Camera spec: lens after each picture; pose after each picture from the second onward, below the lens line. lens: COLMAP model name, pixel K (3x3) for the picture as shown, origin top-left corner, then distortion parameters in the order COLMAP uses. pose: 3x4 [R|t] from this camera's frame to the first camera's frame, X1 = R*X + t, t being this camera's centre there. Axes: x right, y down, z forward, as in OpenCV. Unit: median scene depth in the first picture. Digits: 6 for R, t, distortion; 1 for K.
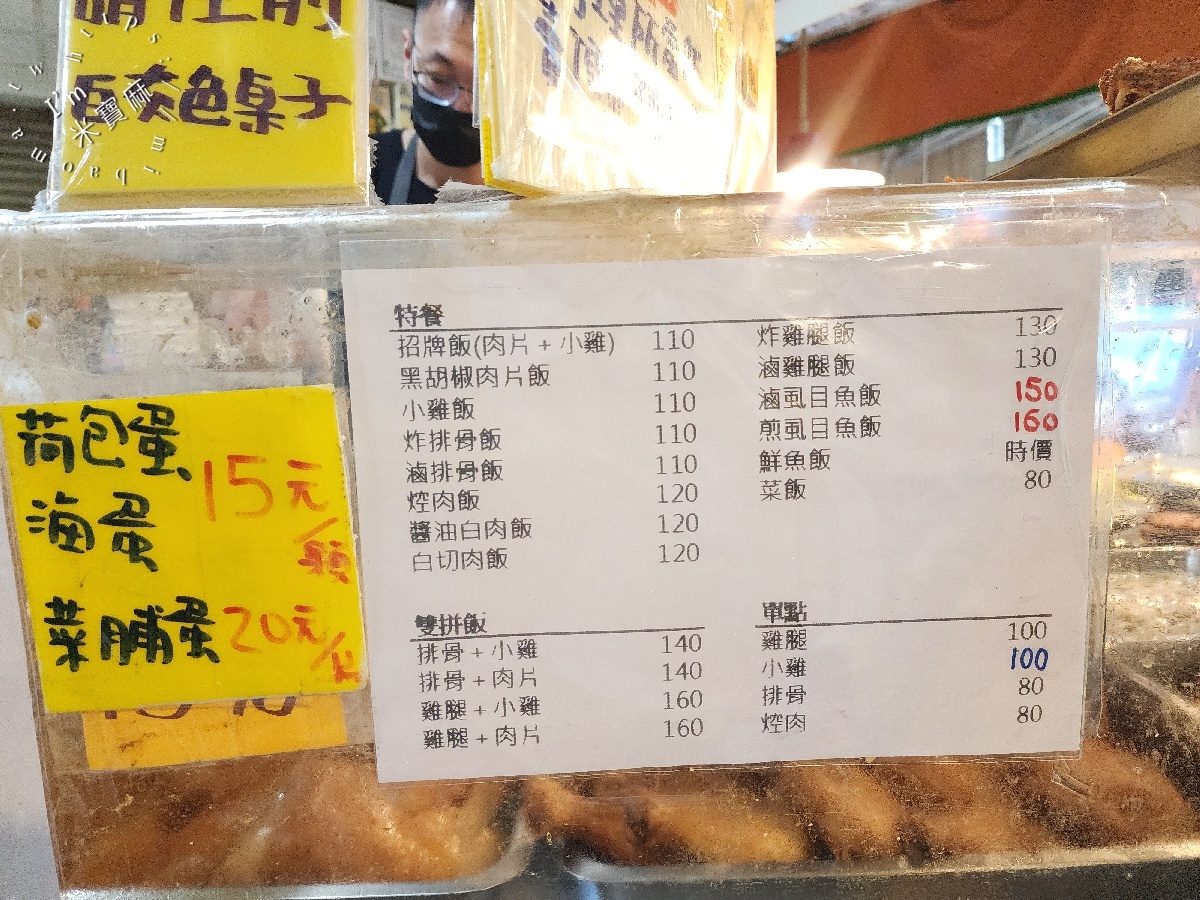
lens RADIAL K [[853.6, 0, 605.0], [0, 853.6, 445.9], [0, 0, 1]] dist [0.075026, -0.105933]
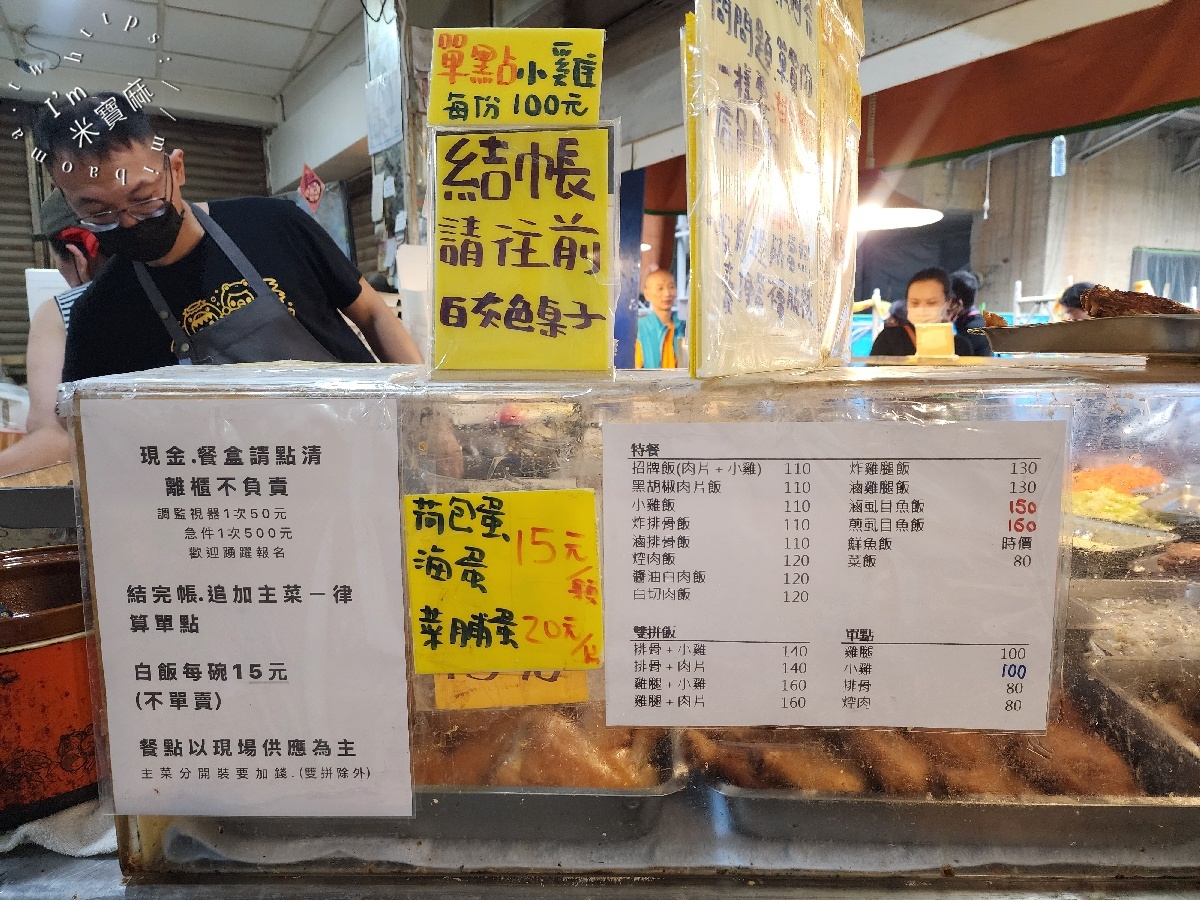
lens RADIAL K [[838.3, 0, 601.0], [0, 838.3, 456.3], [0, 0, 1]] dist [0.077721, -0.068069]
pose [[0.997754, 0.032327, -0.058673, -0.200581], [-0.031458, 0.999382, 0.015675, -0.157345], [0.059143, -0.013794, 0.998154, -0.638095]]
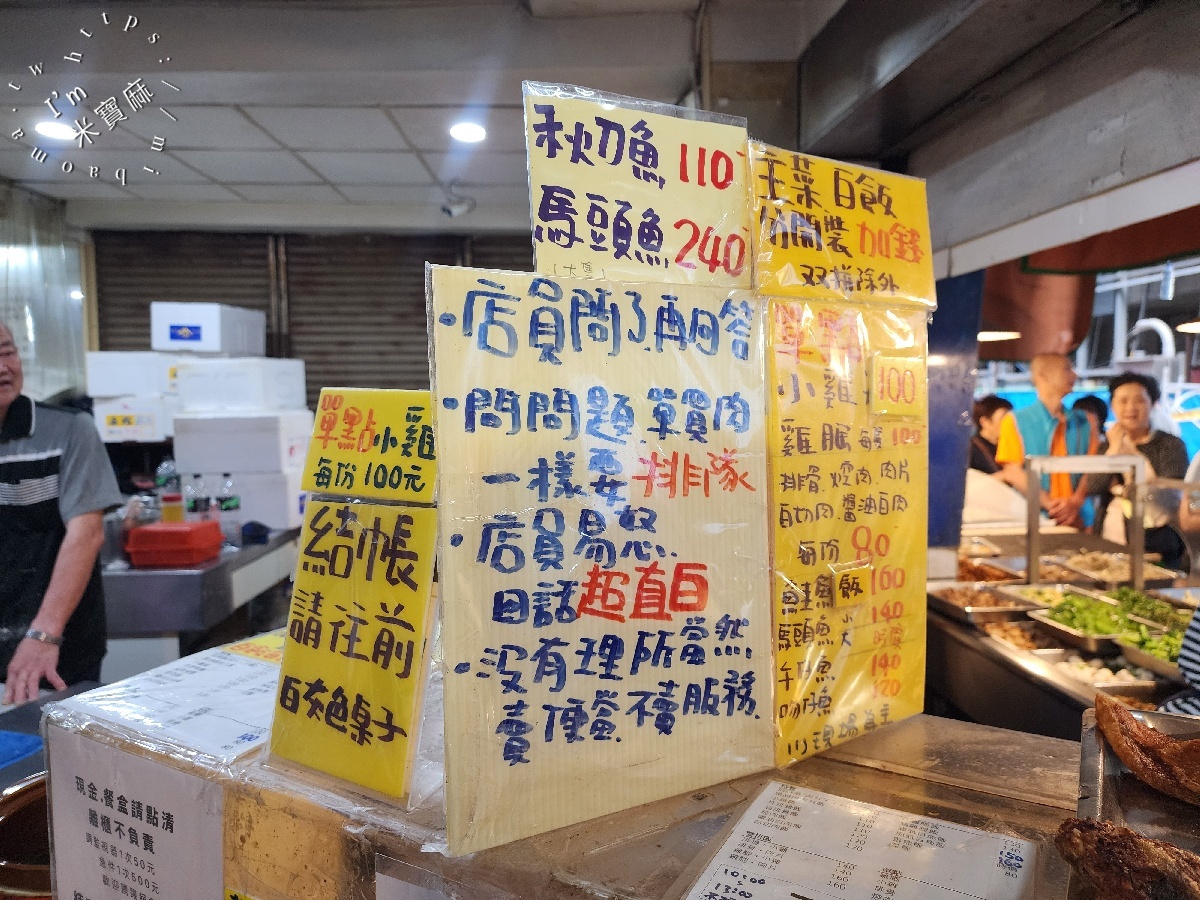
lens RADIAL K [[838.3, 0, 601.0], [0, 838.3, 456.3], [0, 0, 1]] dist [0.077721, -0.068069]
pose [[0.845524, 0.065841, -0.529862, 0.707697], [-0.078549, 0.996909, -0.001468, -0.895168], [0.528128, 0.042861, 0.848083, -0.049518]]
